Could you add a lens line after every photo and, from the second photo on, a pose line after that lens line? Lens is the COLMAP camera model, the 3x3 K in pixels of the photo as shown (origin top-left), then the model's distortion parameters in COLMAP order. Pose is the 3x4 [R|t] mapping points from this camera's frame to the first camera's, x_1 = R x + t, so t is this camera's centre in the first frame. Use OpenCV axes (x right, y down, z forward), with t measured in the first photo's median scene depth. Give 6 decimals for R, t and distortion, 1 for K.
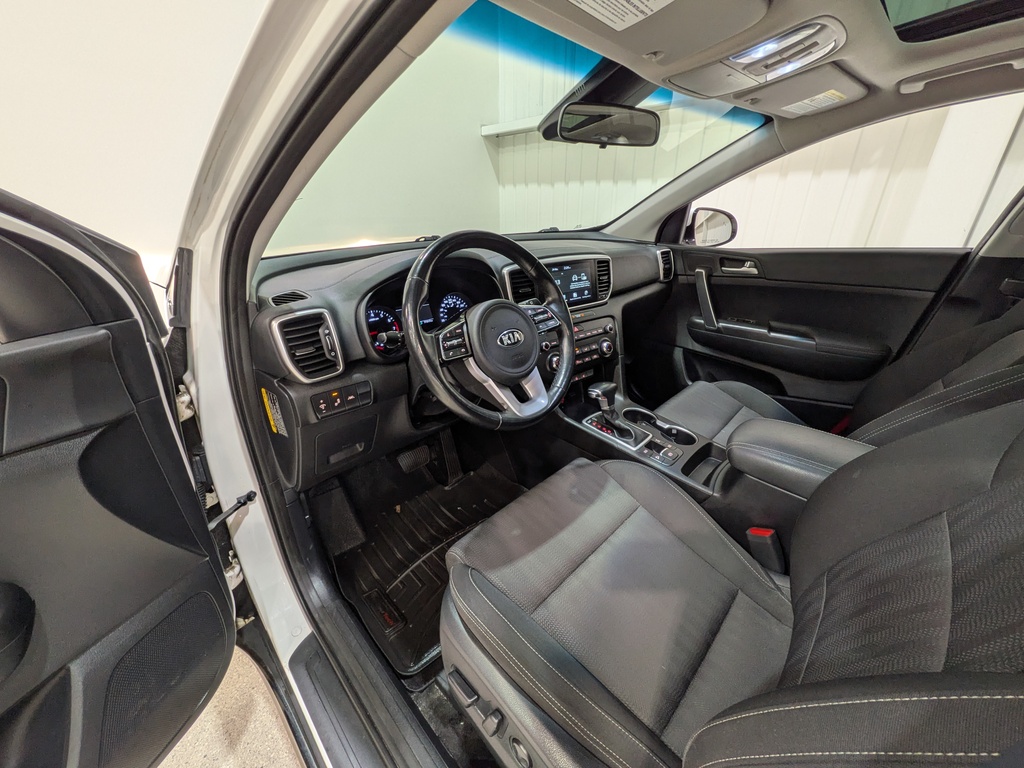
lens RADIAL K [[403.8, 0, 514.1], [0, 403.8, 376.5], [0, 0, 1]] dist [0.003943, -0.000017]
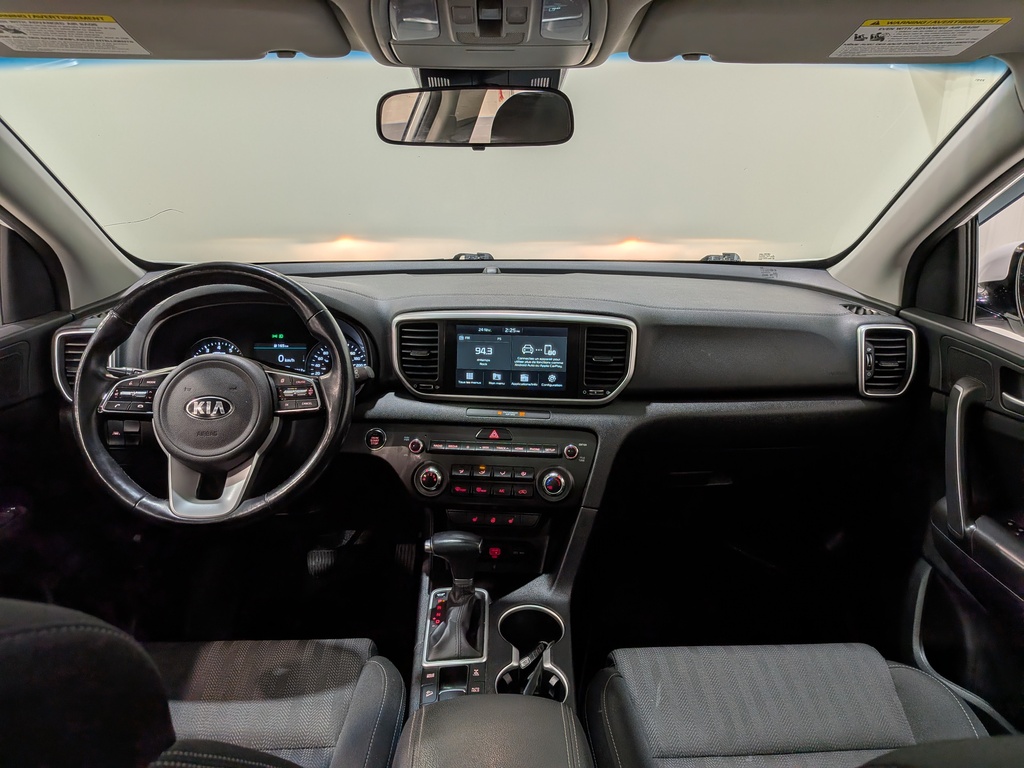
lens RADIAL K [[736.2, 0, 519.5], [0, 736.2, 384.3], [0, 0, 1]] dist [0.047547, -0.084521]
pose [[0.734856, 0.203804, -0.646877, 0.874054], [-0.276958, 0.960808, -0.011914, -0.190076], [0.619097, 0.187913, 0.762501, 0.213884]]
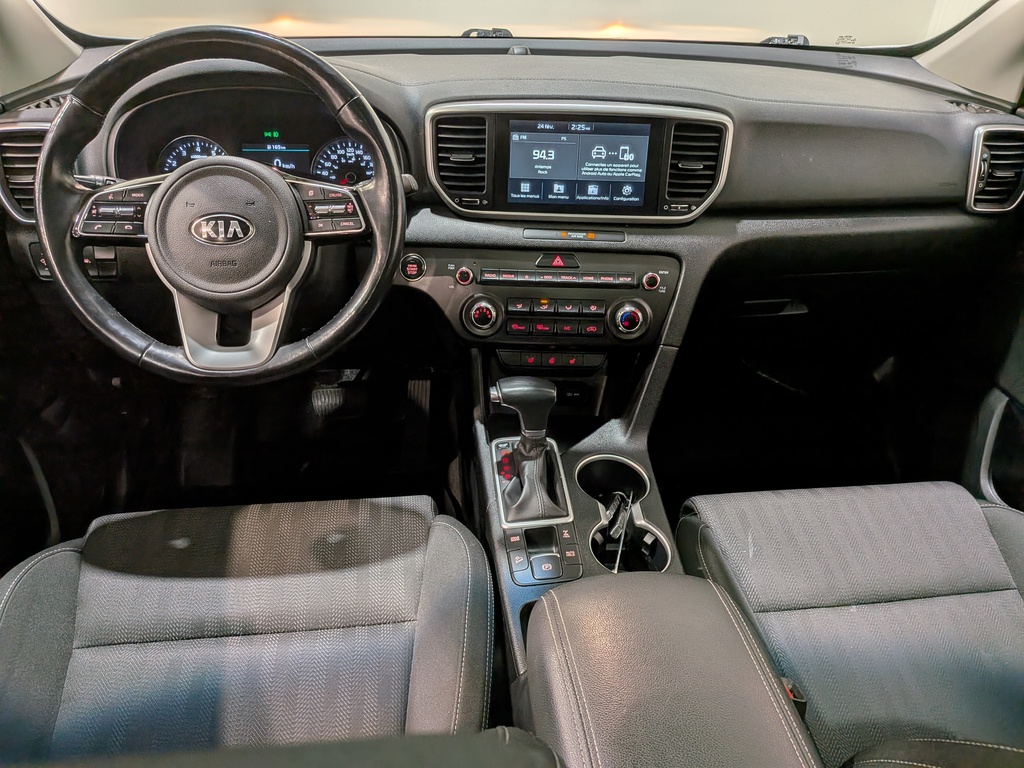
lens RADIAL K [[736.2, 0, 510.3], [0, 736.2, 395.5], [0, 0, 1]] dist [0.047547, -0.084521]
pose [[0.783279, 0.349662, -0.514014, 0.637441], [-0.274776, 0.936404, 0.218279, -0.147816], [0.557649, -0.029735, 0.829544, 0.242169]]
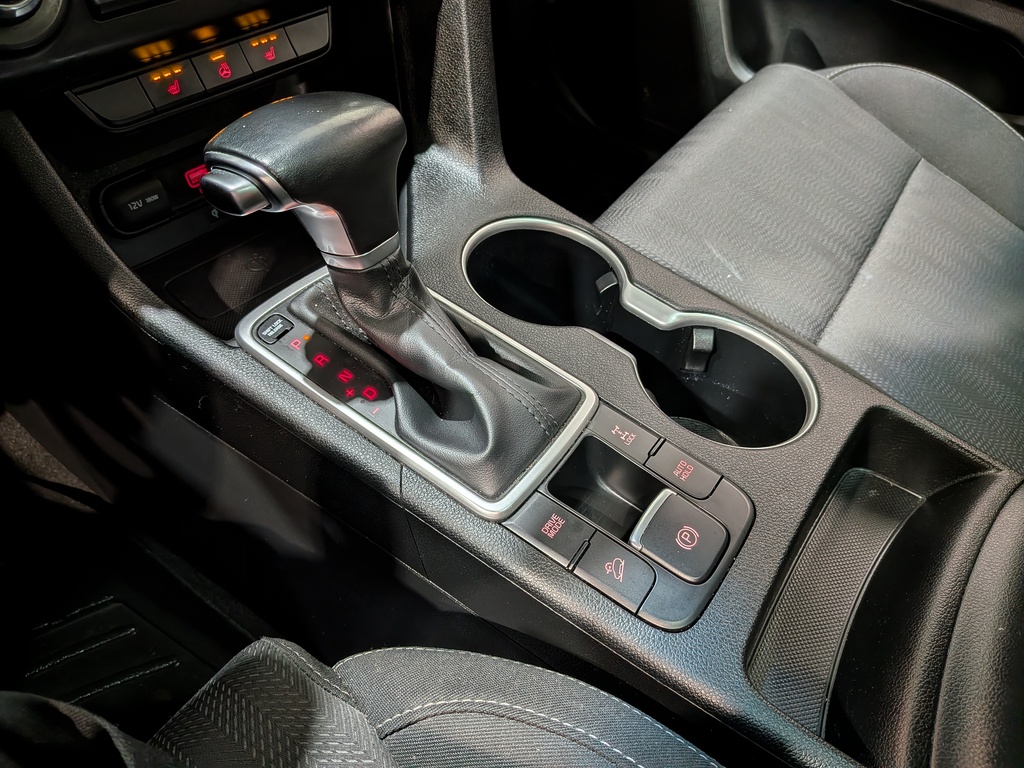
lens RADIAL K [[736.2, 0, 485.9], [0, 736.2, 389.0], [0, 0, 1]] dist [0.047547, -0.084521]
pose [[0.985712, -0.080412, 0.148005, 0.227070], [0.011853, 0.909625, 0.415261, -0.000952], [-0.168021, -0.407573, 0.897582, 0.663348]]
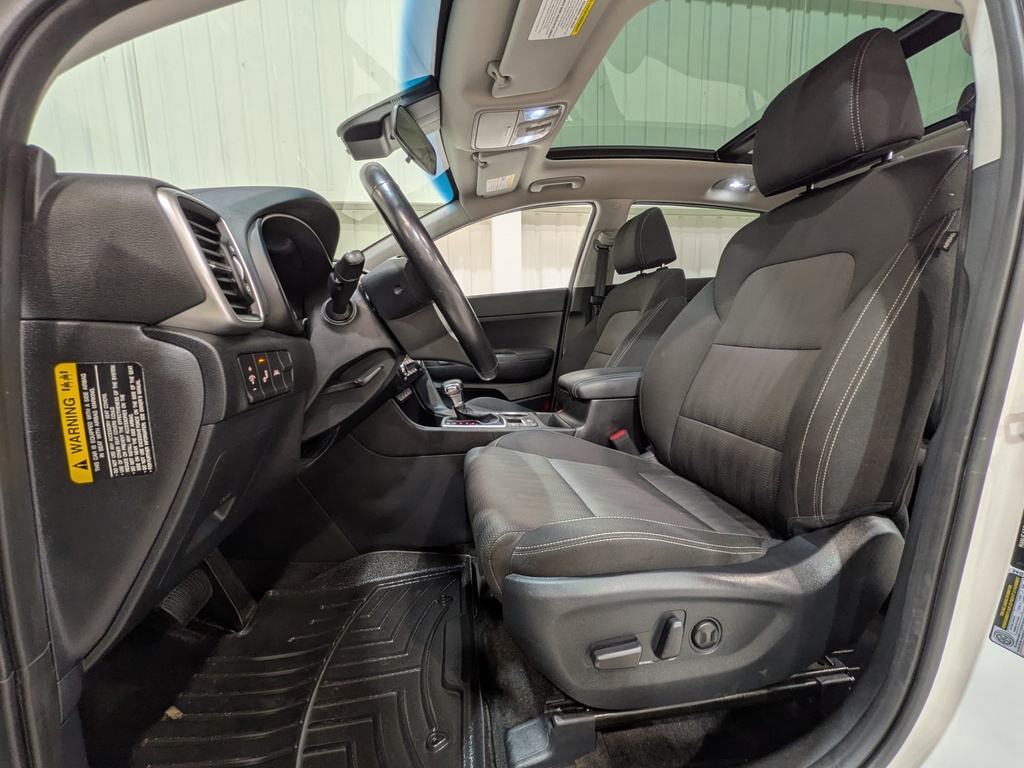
lens RADIAL K [[403.8, 0, 510.4], [0, 403.8, 379.9], [0, 0, 1]] dist [0.003943, -0.000017]
pose [[0.575030, -0.117971, 0.809582, -0.481313], [0.349865, 0.929961, -0.112990, 0.172157], [-0.739550, 0.348217, 0.576030, 0.303278]]
